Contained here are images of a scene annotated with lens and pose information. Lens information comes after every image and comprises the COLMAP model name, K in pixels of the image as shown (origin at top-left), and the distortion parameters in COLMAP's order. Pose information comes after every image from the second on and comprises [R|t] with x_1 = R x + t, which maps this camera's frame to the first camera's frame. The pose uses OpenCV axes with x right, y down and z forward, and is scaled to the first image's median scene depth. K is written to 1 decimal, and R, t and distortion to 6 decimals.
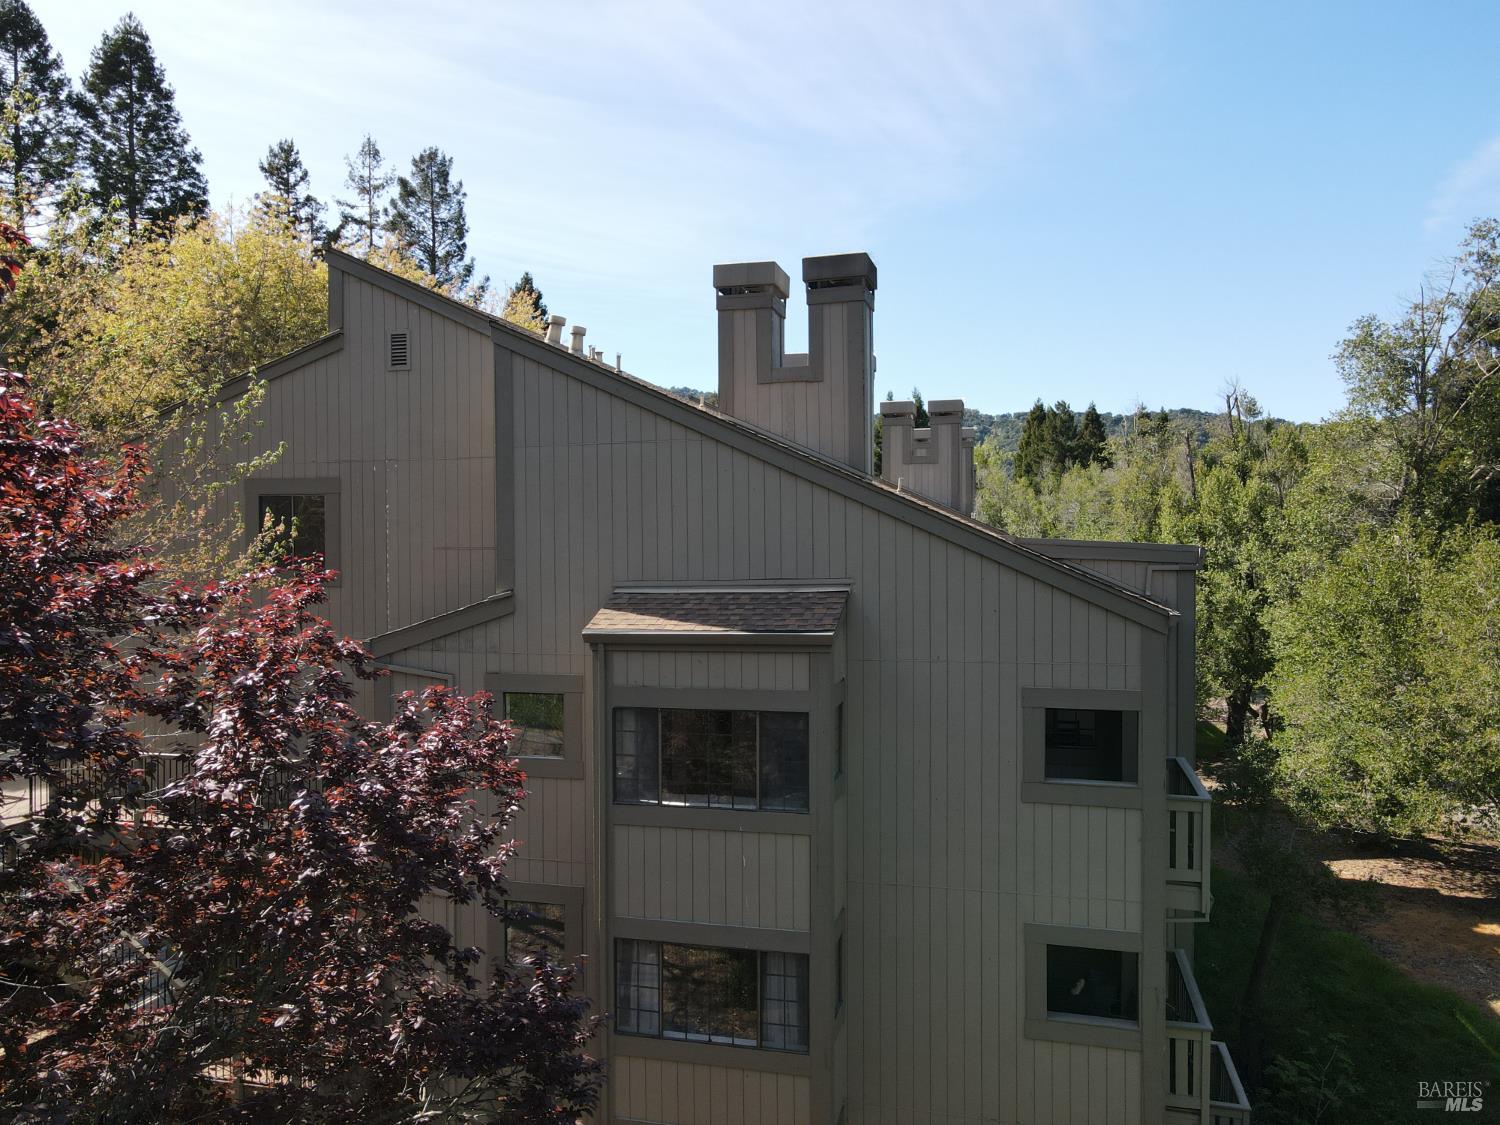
lens RADIAL K [[1052.6, 0, 741.4], [0, 1052.6, 565.6], [0, 0, 1]] dist [0.012162, -0.001205]
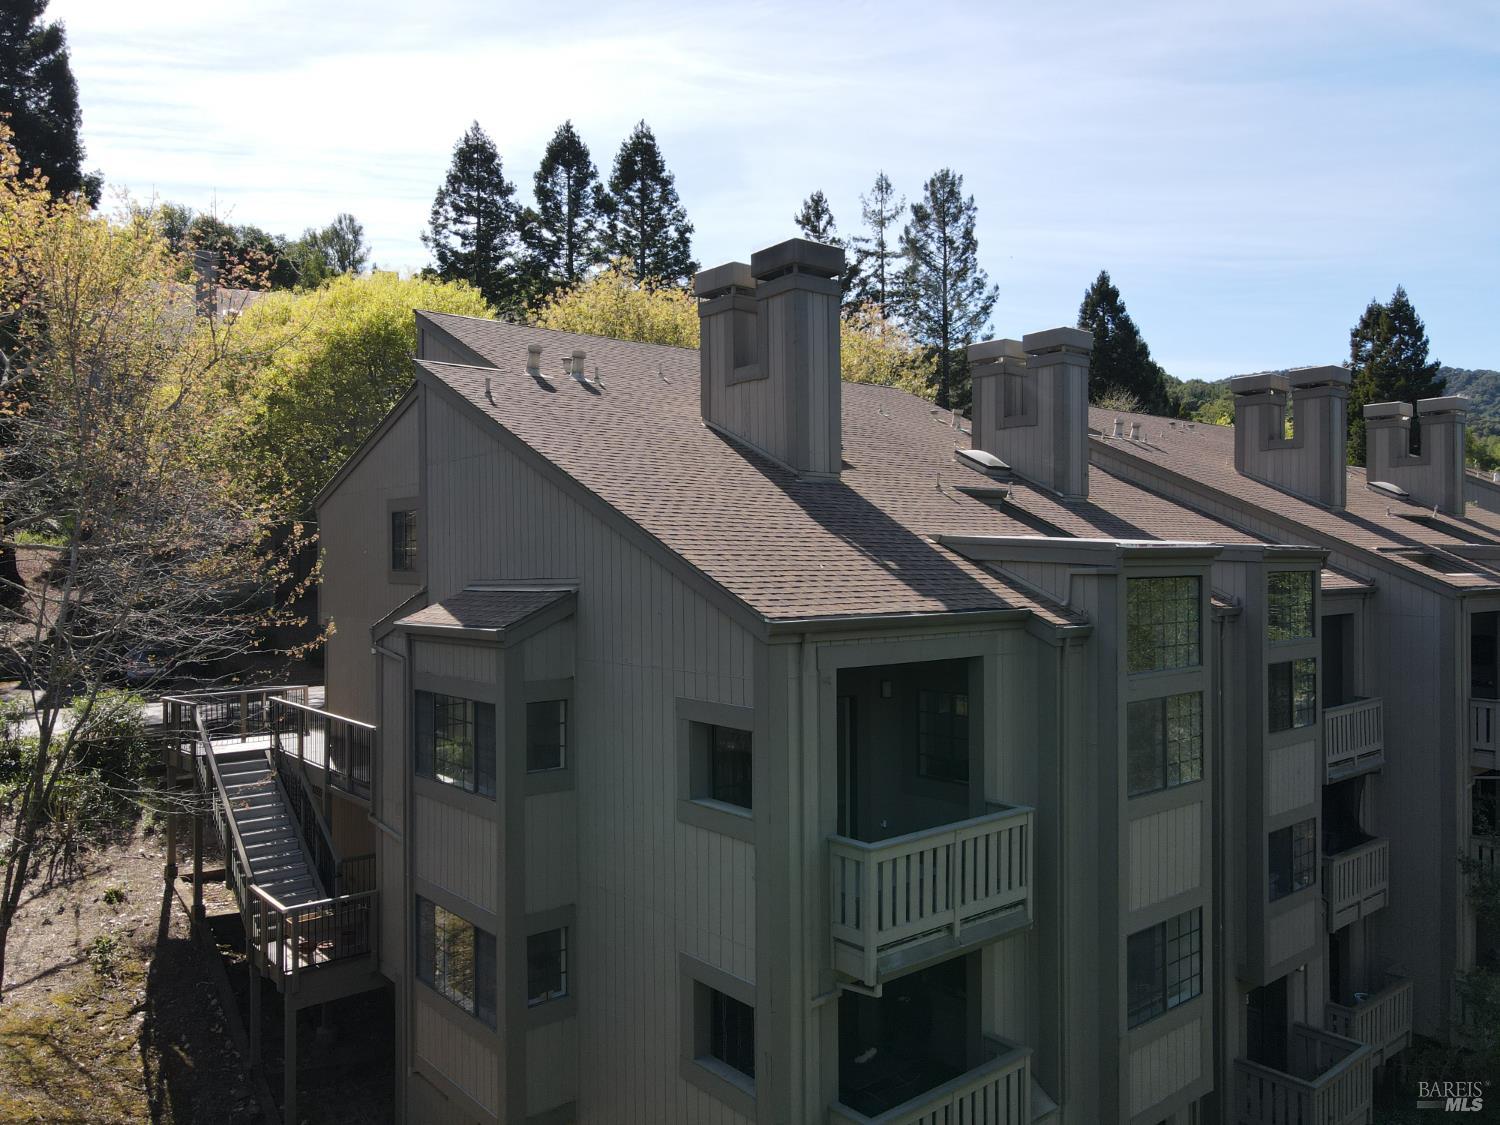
lens RADIAL K [[1052.6, 0, 741.4], [0, 1052.6, 565.6], [0, 0, 1]] dist [0.012162, -0.001205]
pose [[0.824061, 0.001242, -0.566499, 0.135166], [-0.006799, 0.999947, -0.007698, 0.001051], [0.566460, 0.010195, 0.824026, 0.042448]]
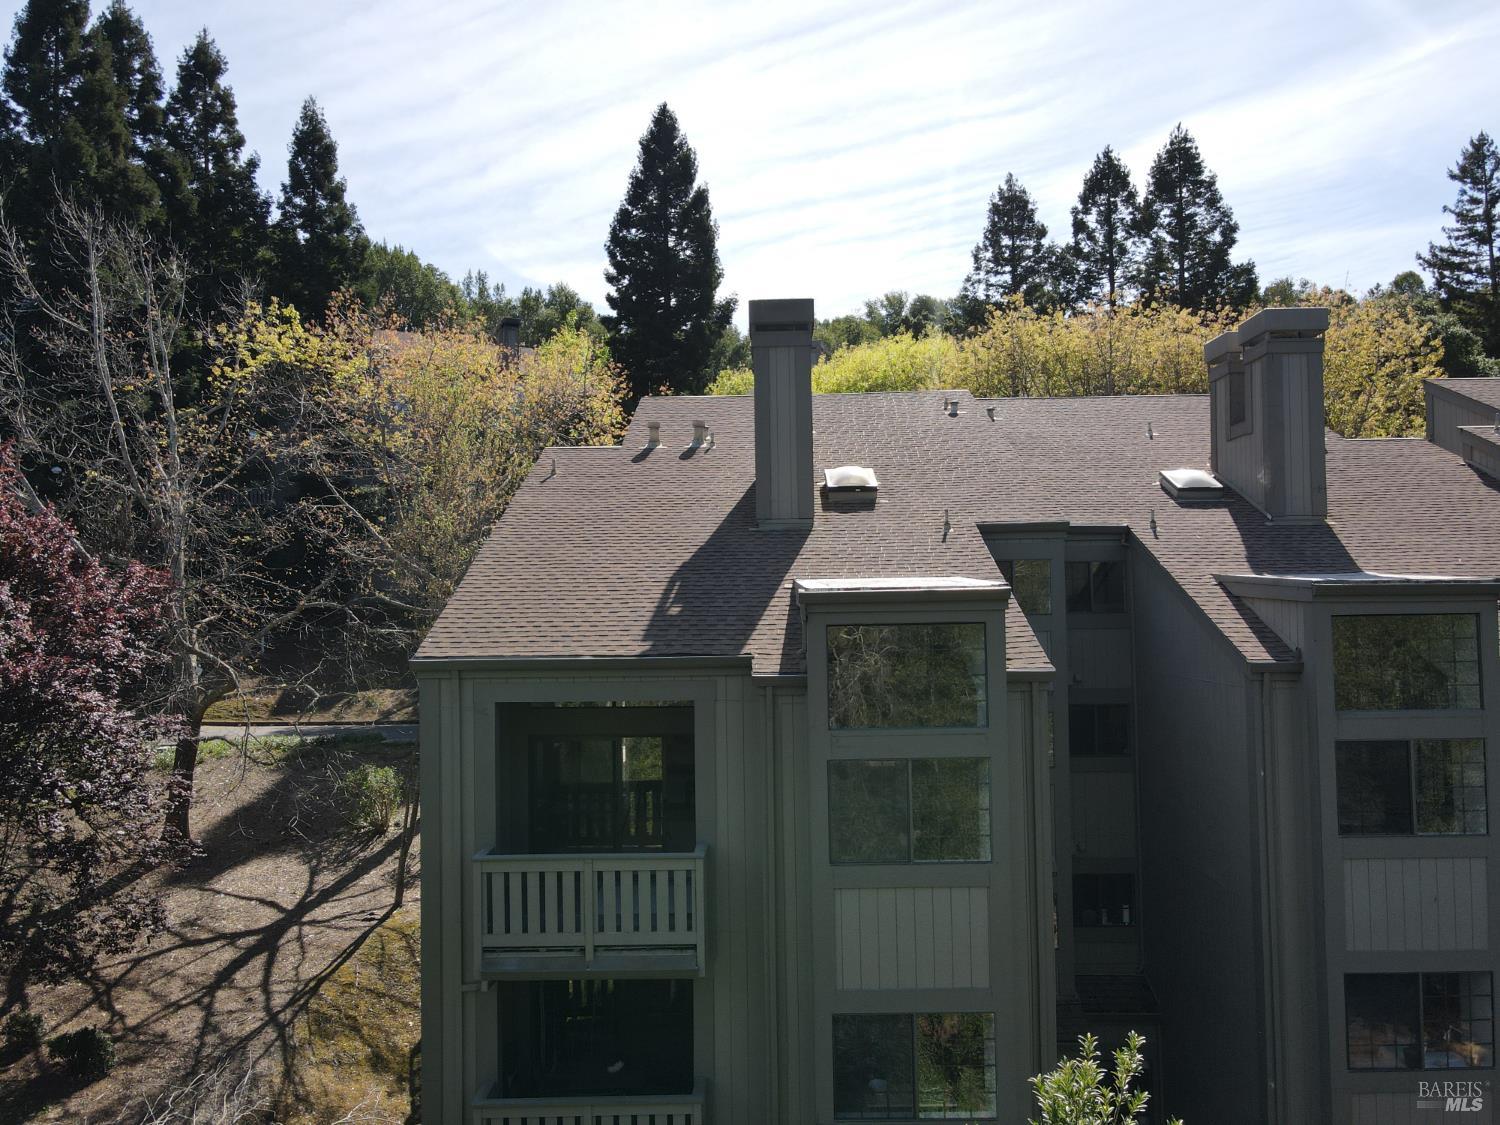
lens RADIAL K [[1052.6, 0, 741.4], [0, 1052.6, 565.6], [0, 0, 1]] dist [0.012162, -0.001205]
pose [[0.292525, -0.038494, -0.955483, 0.229414], [-0.001914, 0.999164, -0.040840, -0.000901], [0.956256, 0.013775, 0.292207, 0.148855]]
